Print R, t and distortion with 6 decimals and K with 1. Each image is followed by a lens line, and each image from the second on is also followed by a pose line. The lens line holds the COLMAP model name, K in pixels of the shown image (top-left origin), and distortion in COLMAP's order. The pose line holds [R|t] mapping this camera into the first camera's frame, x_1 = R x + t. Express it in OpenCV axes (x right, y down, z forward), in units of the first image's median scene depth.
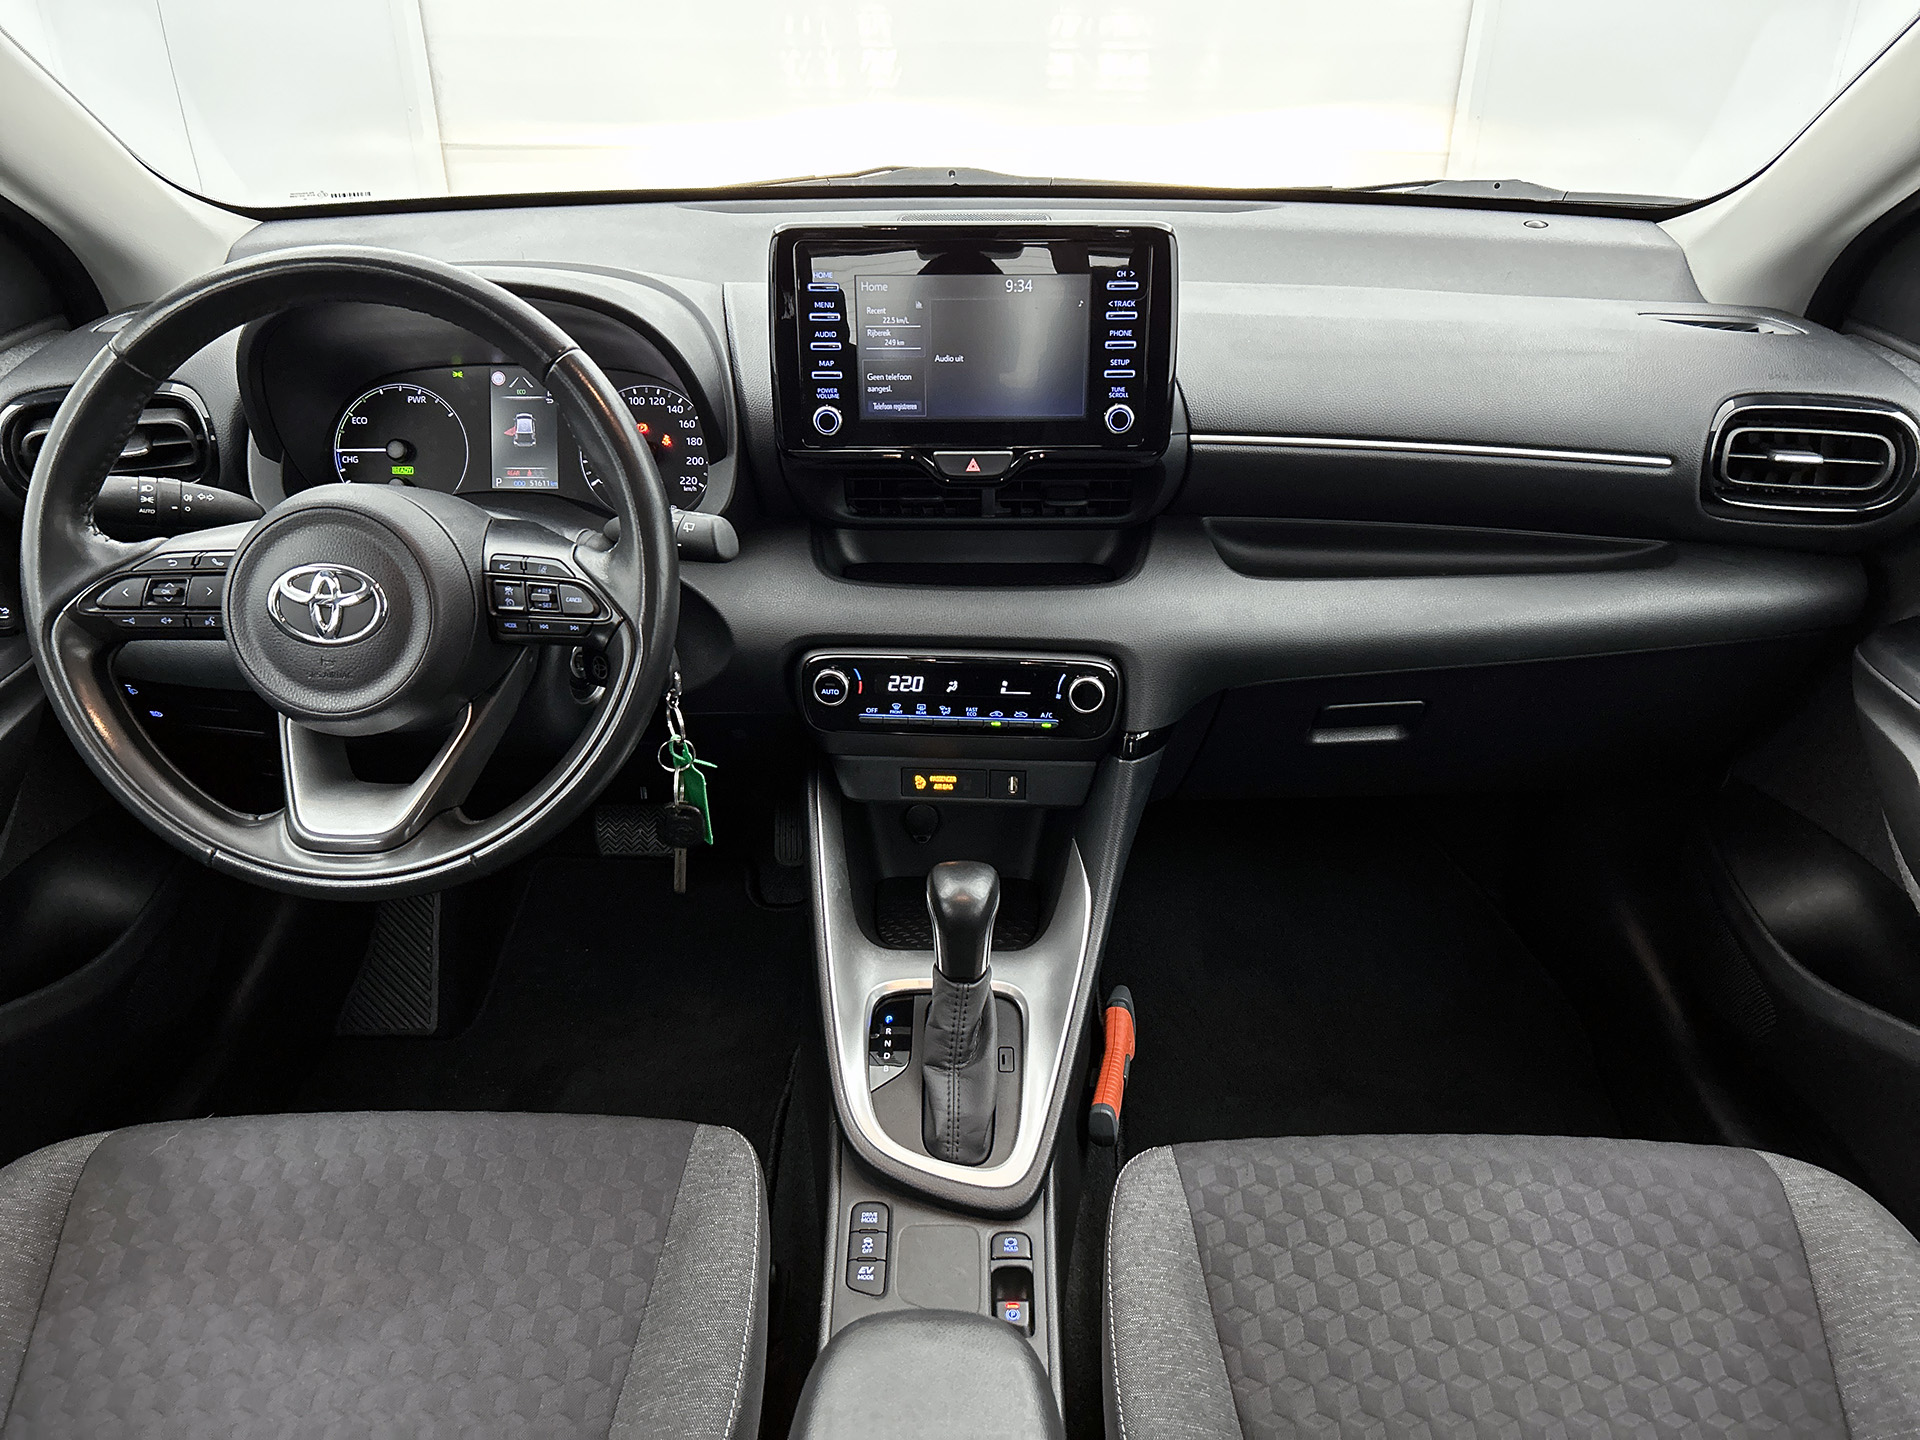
lens RADIAL K [[1432.0, 0, 966.3], [0, 1432.0, 735.2], [0, 0, 1]] dist [0.055650, -0.075342]
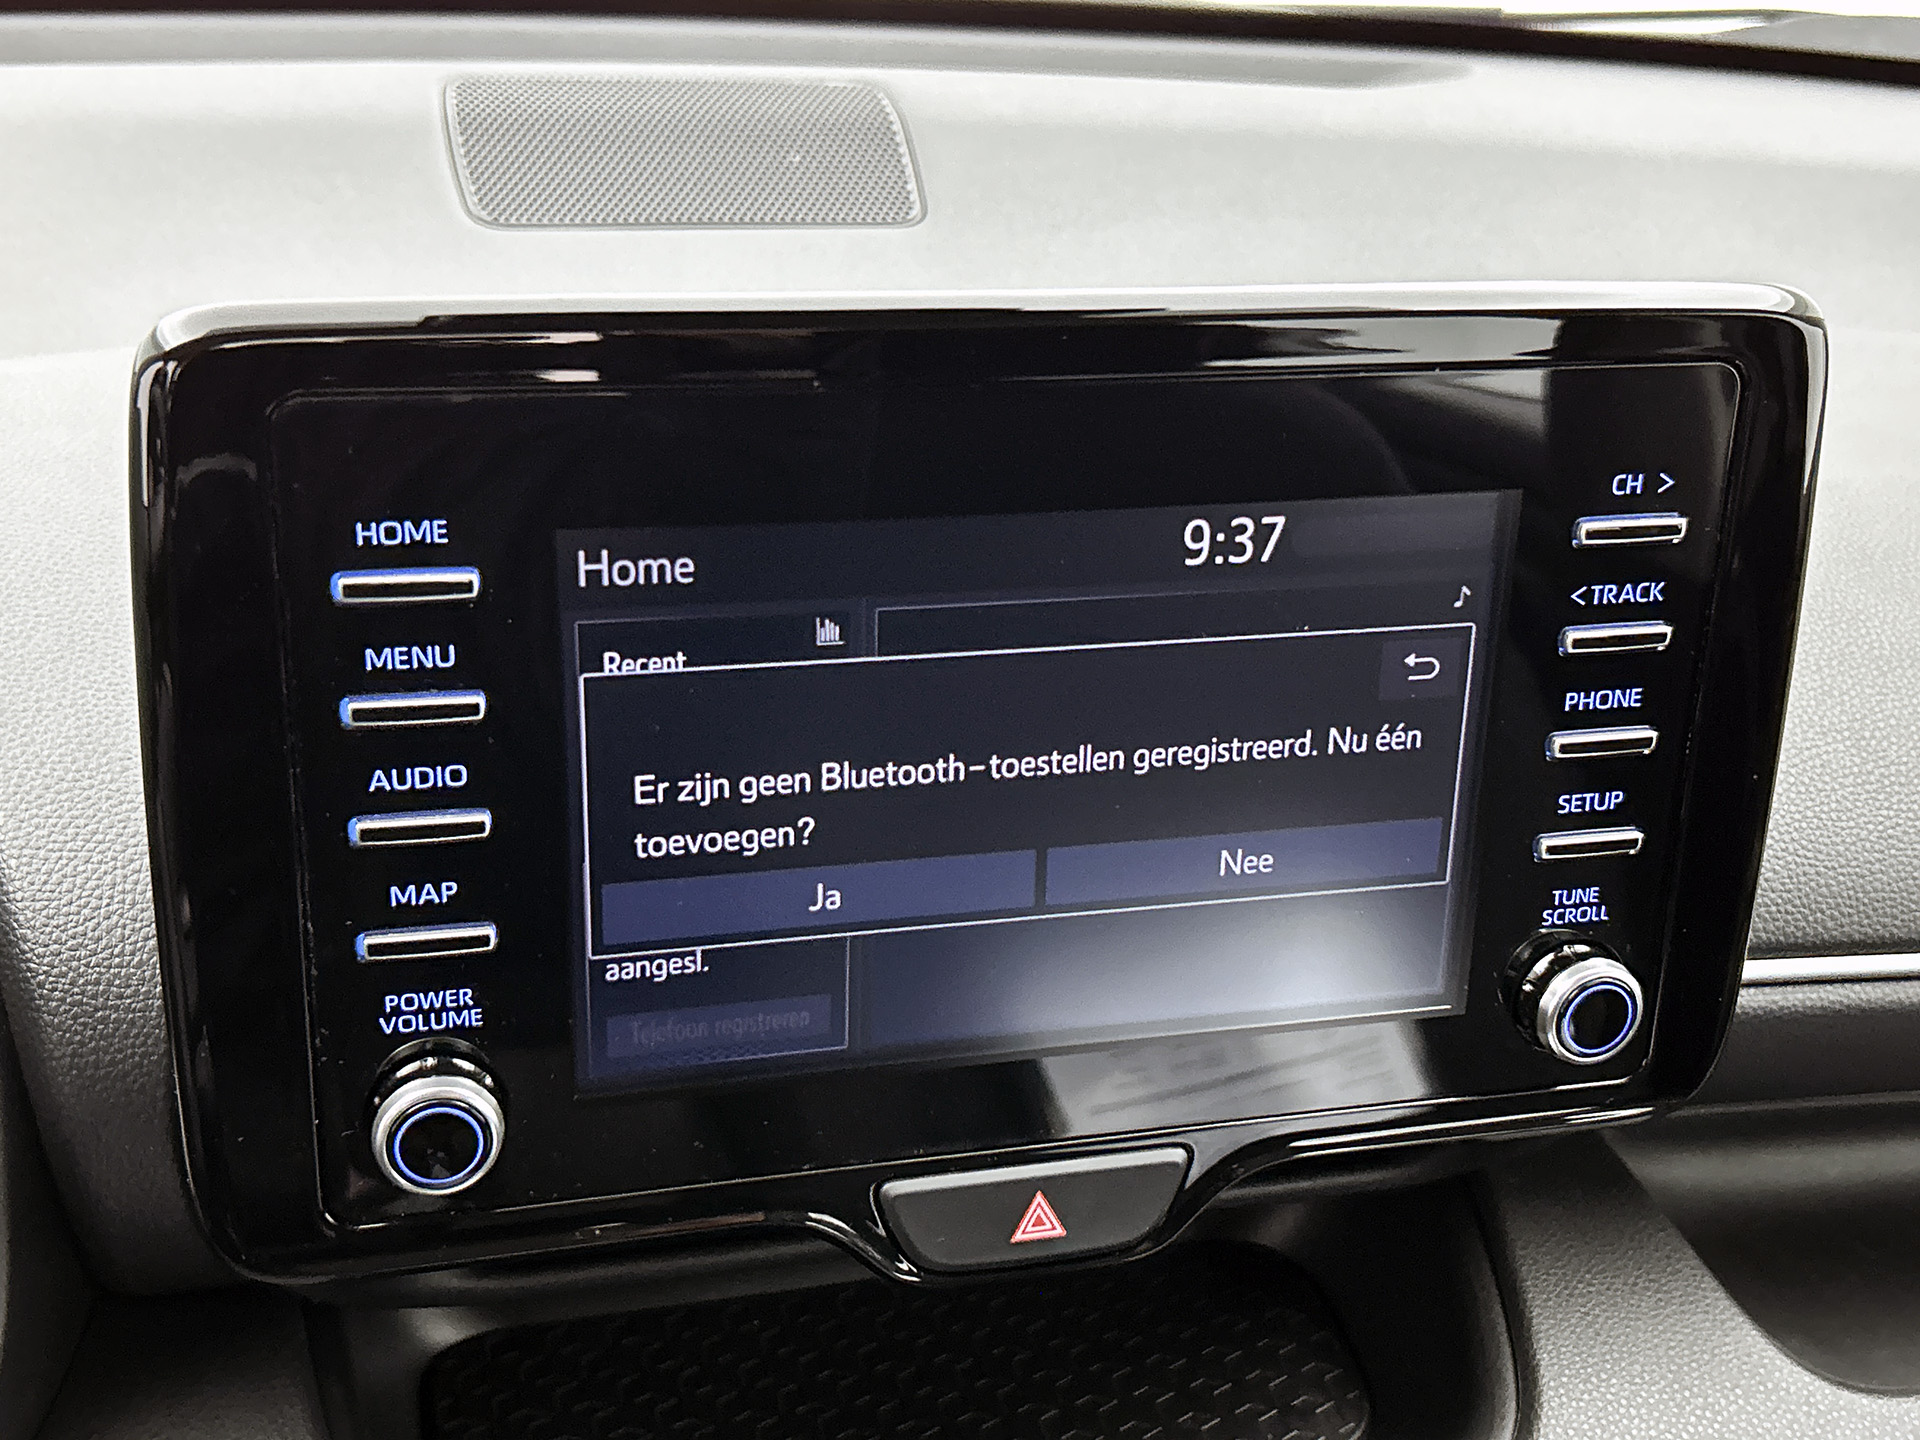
lens RADIAL K [[2241.8, 0, 958.0], [0, 2241.8, 730.2], [0, 0, 1]] dist [0.027894, -0.091406]
pose [[0.963164, -0.061249, 0.261848, -0.104256], [0.062697, 0.998029, 0.002830, -0.272422], [-0.261505, 0.013691, 0.965105, 0.622028]]
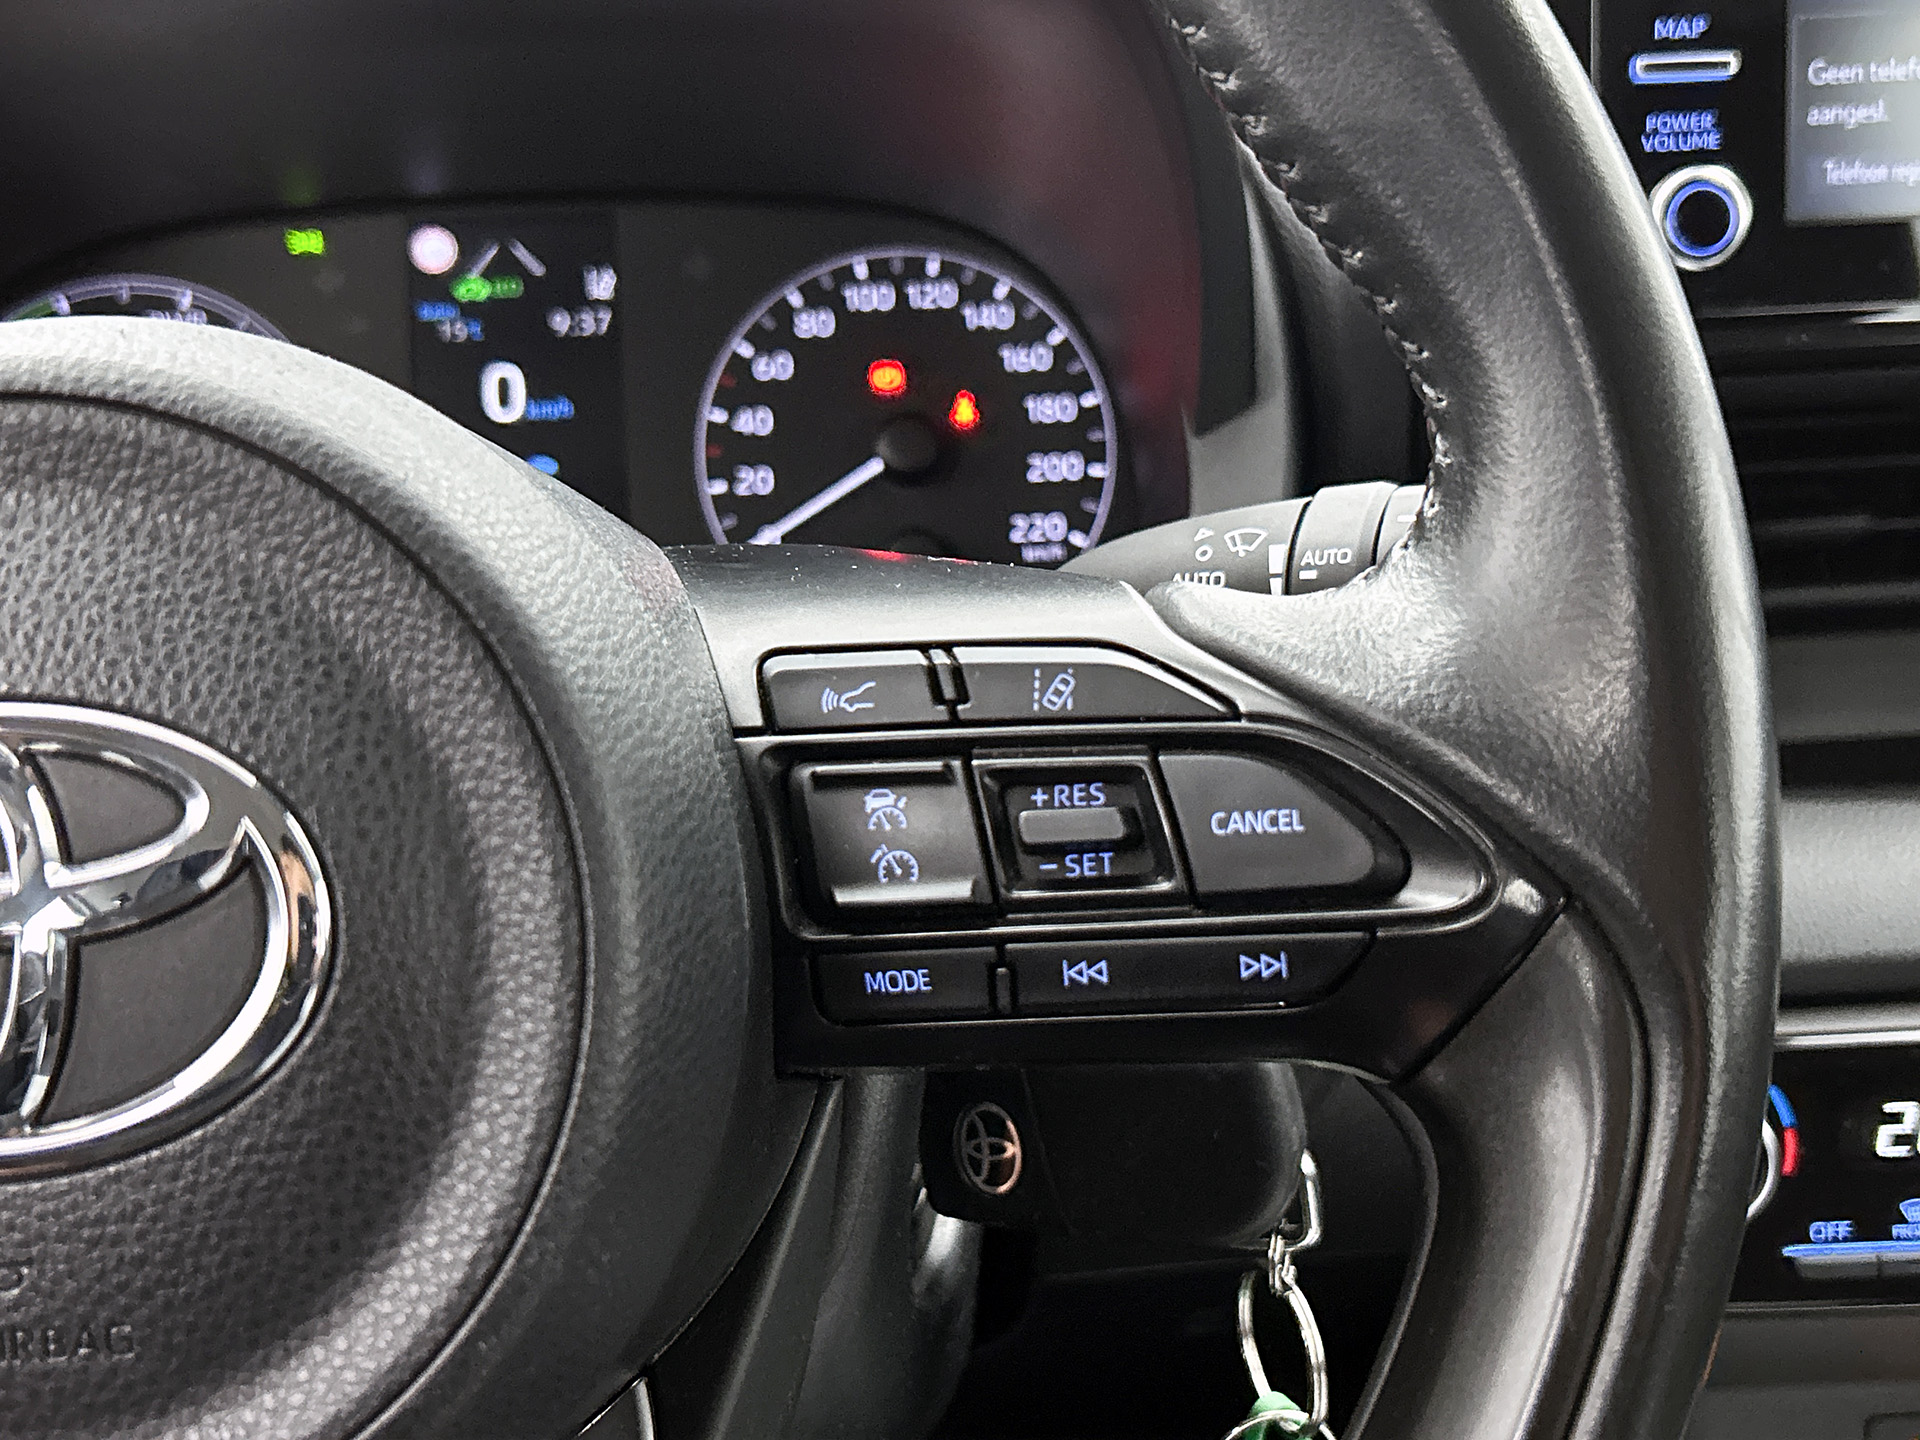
lens RADIAL K [[2259.2, 0, 958.1], [0, 2259.2, 802.0], [0, 0, 1]] dist [0.373296, -1.279427]
pose [[0.995969, -0.062505, 0.064335, -0.274757], [0.072030, 0.984750, -0.158364, -0.040401], [-0.053455, 0.162360, 0.985283, 0.559125]]
